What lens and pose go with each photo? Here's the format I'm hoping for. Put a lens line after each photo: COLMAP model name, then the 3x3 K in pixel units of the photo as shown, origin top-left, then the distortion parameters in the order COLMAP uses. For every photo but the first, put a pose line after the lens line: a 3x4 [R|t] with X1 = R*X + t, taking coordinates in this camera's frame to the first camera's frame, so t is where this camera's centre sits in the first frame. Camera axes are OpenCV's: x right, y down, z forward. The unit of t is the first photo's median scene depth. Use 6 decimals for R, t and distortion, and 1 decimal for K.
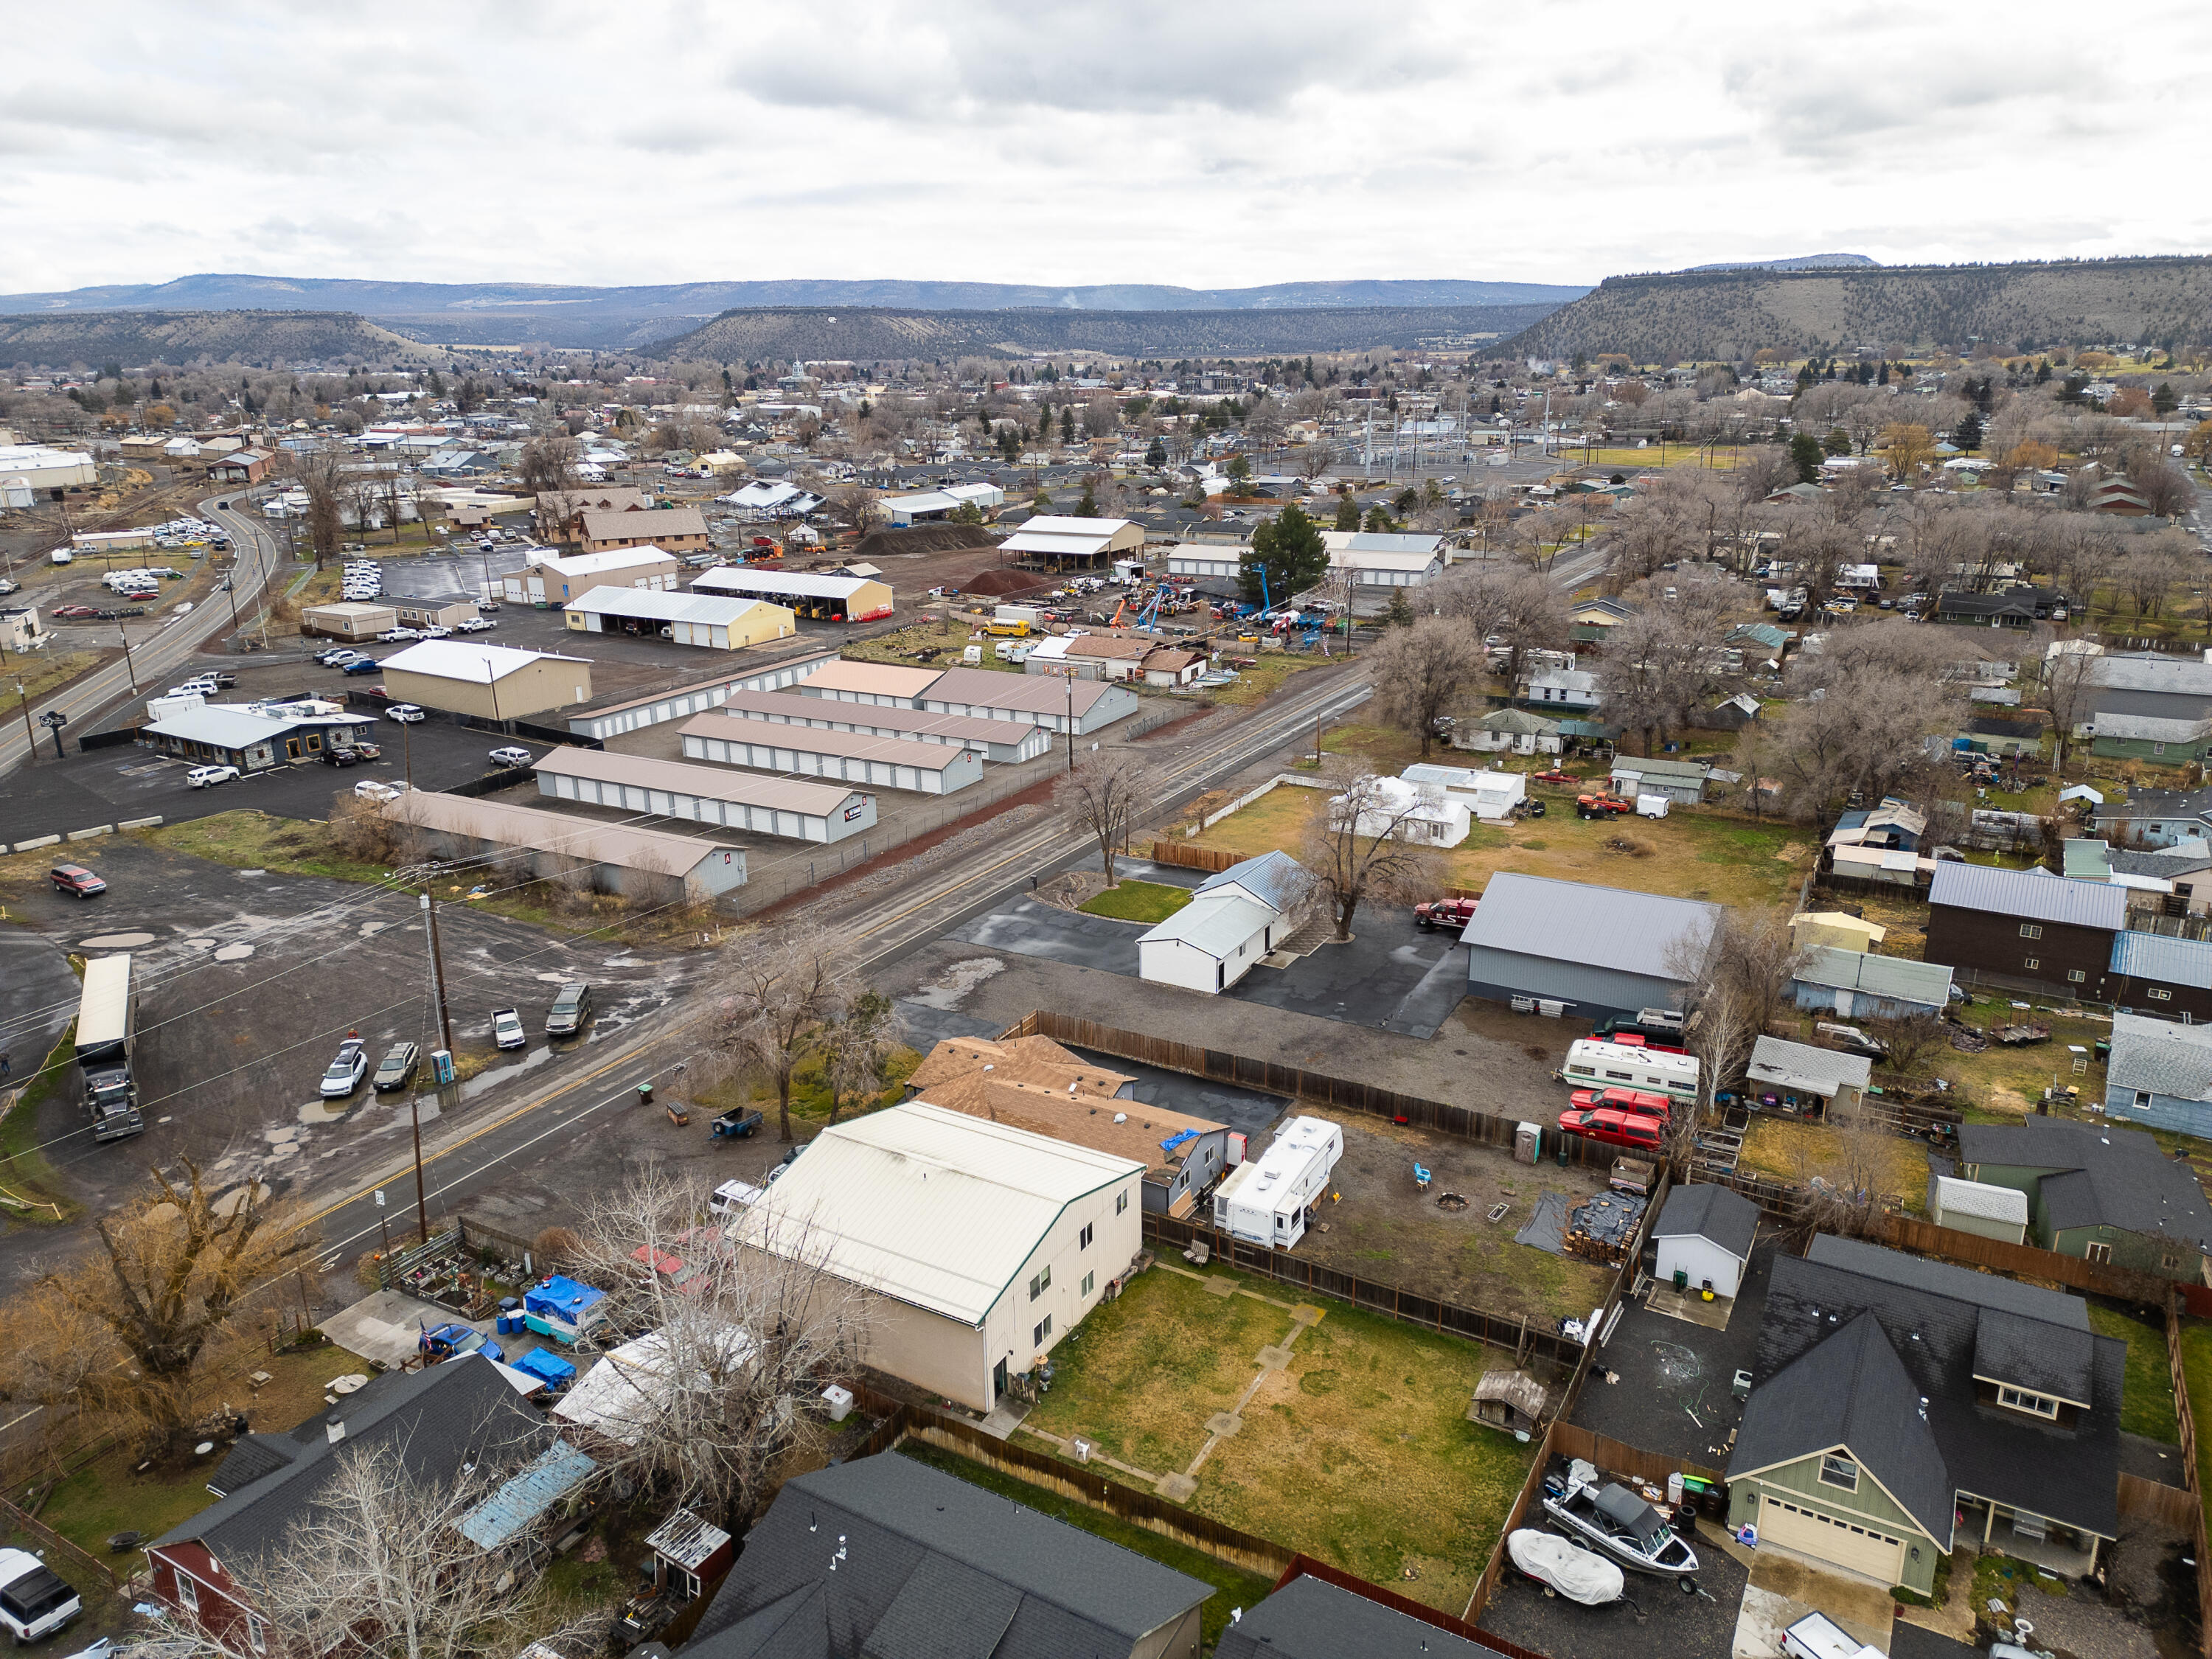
lens RADIAL K [[1511.6, 0, 1106.0], [0, 1511.6, 829.5], [0, 0, 1]] dist [0.109003, -0.122473]
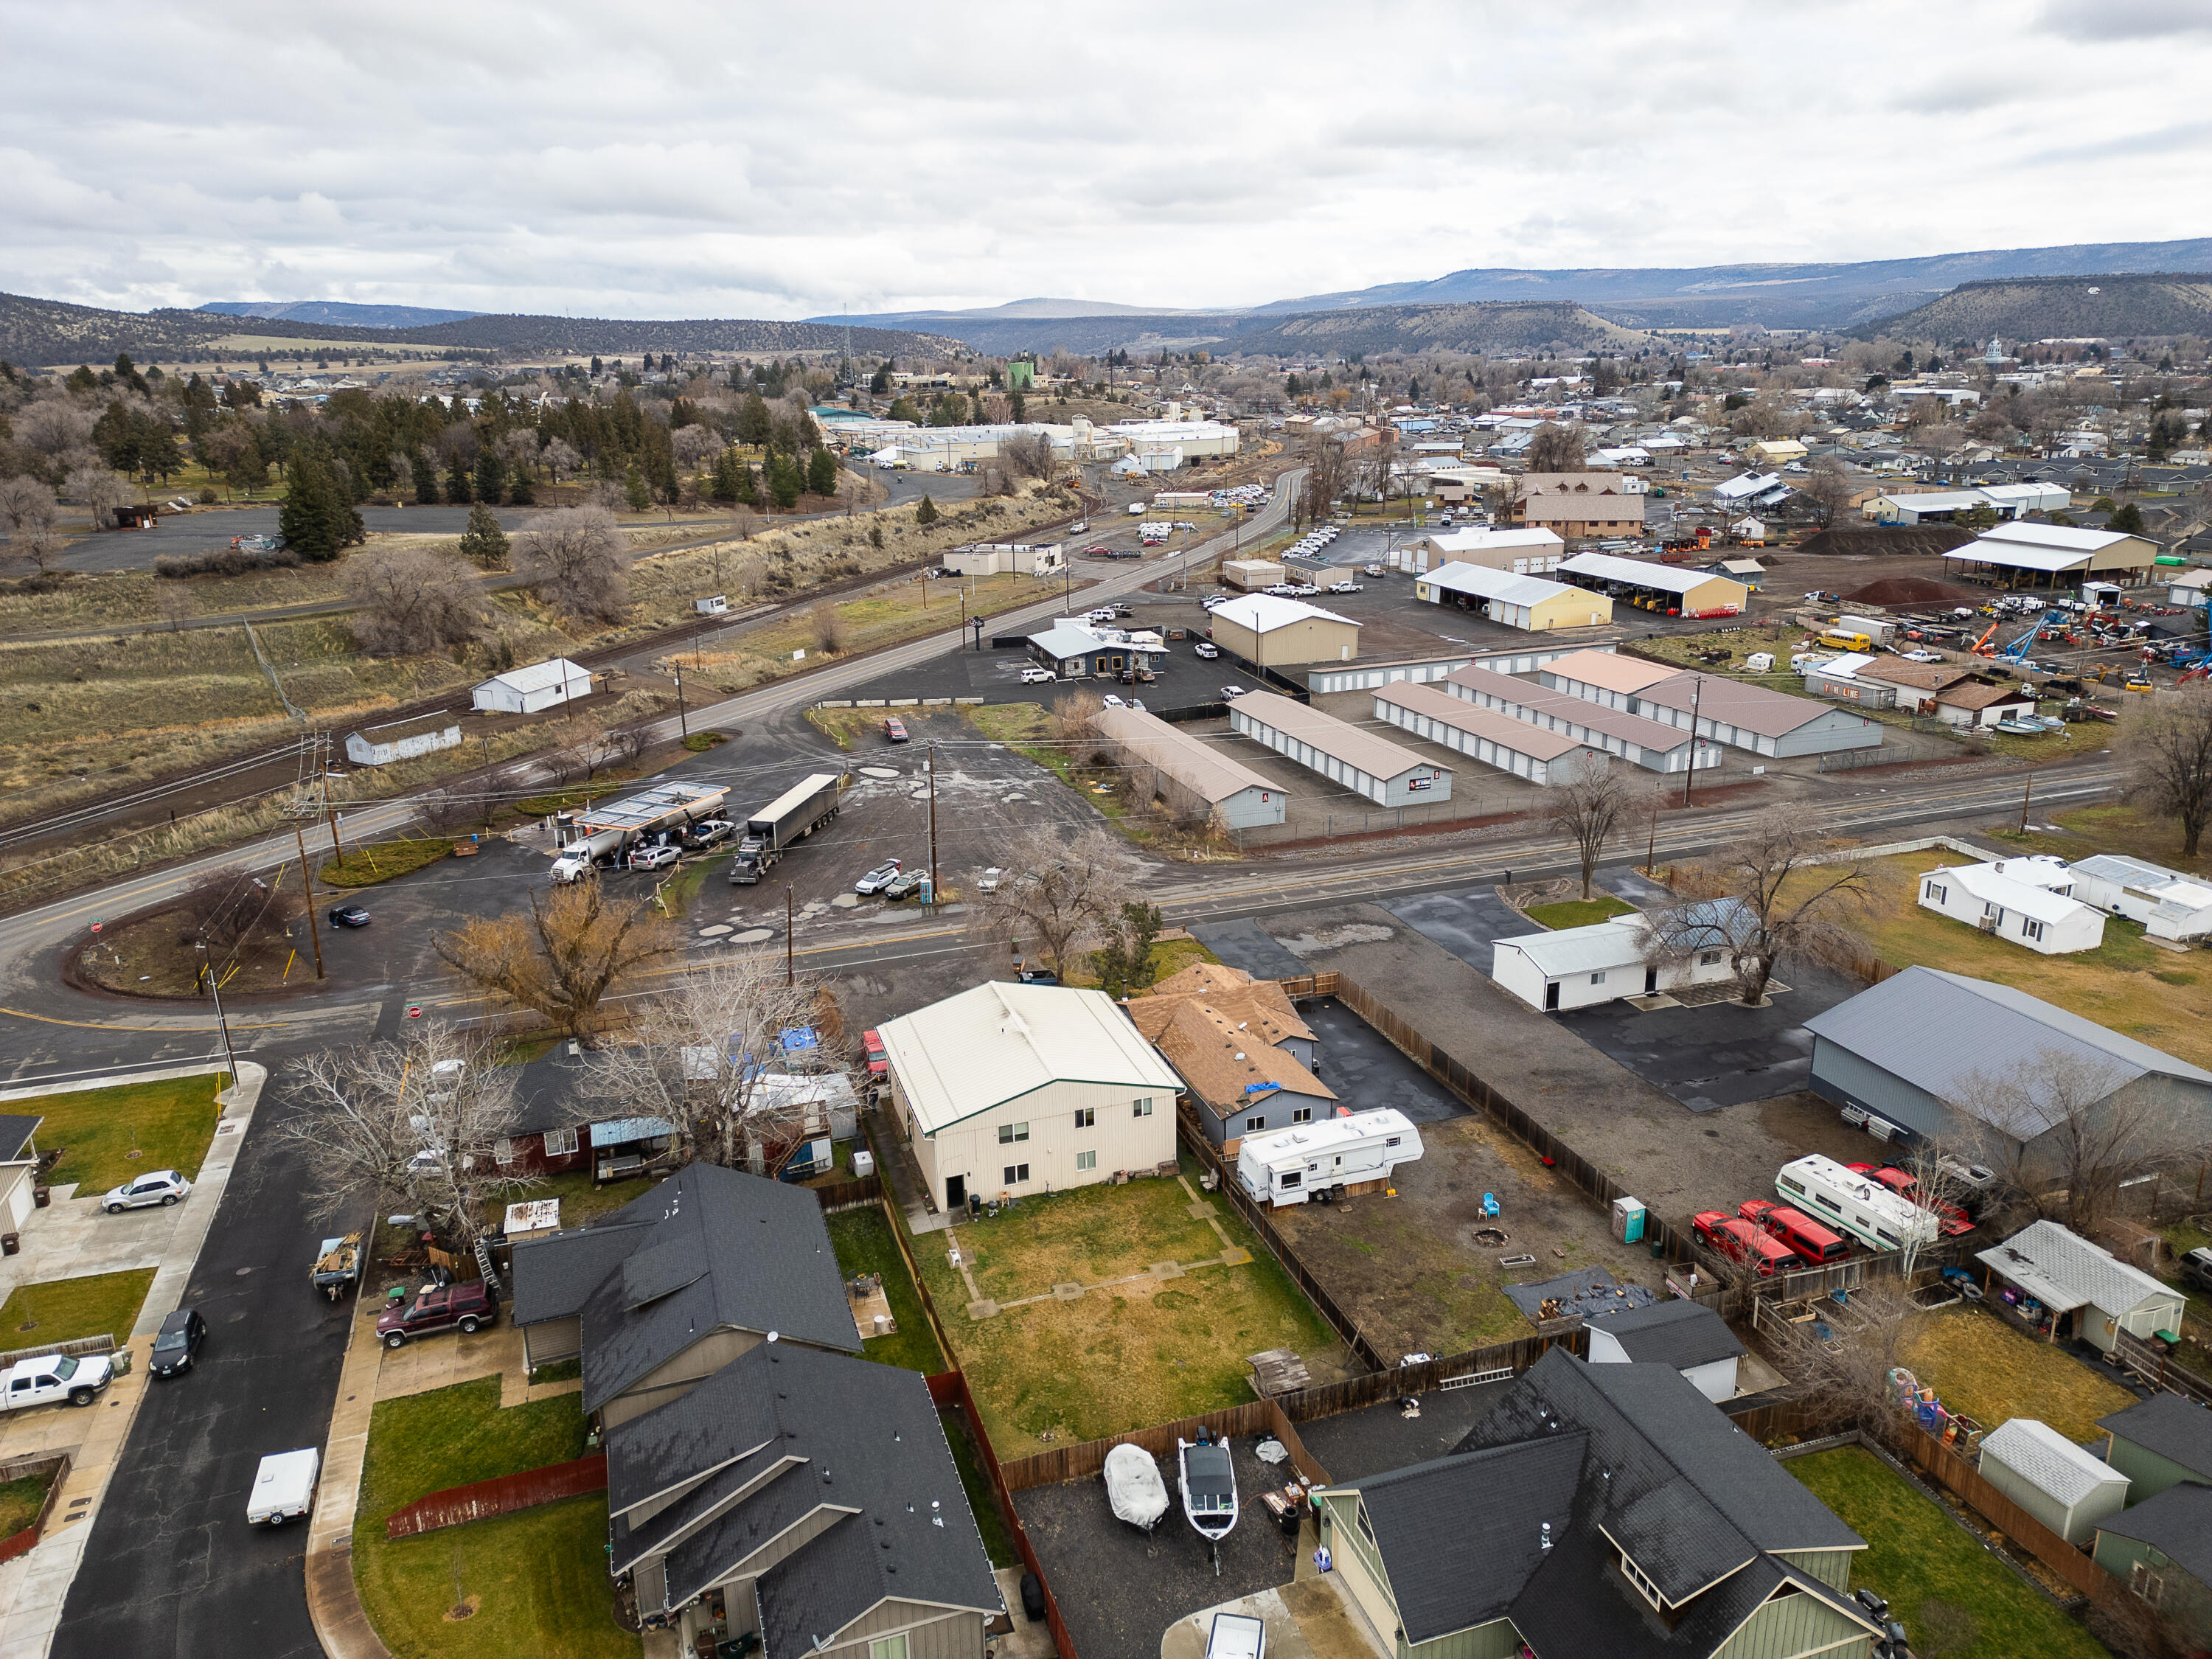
lens RADIAL K [[1511.6, 0, 1106.0], [0, 1511.6, 829.5], [0, 0, 1]] dist [0.109003, -0.122473]
pose [[0.756498, 0.196481, -0.623783, 0.346592], [-0.190321, 0.978662, 0.077448, -0.020975], [0.625690, 0.060130, 0.777751, 0.049512]]
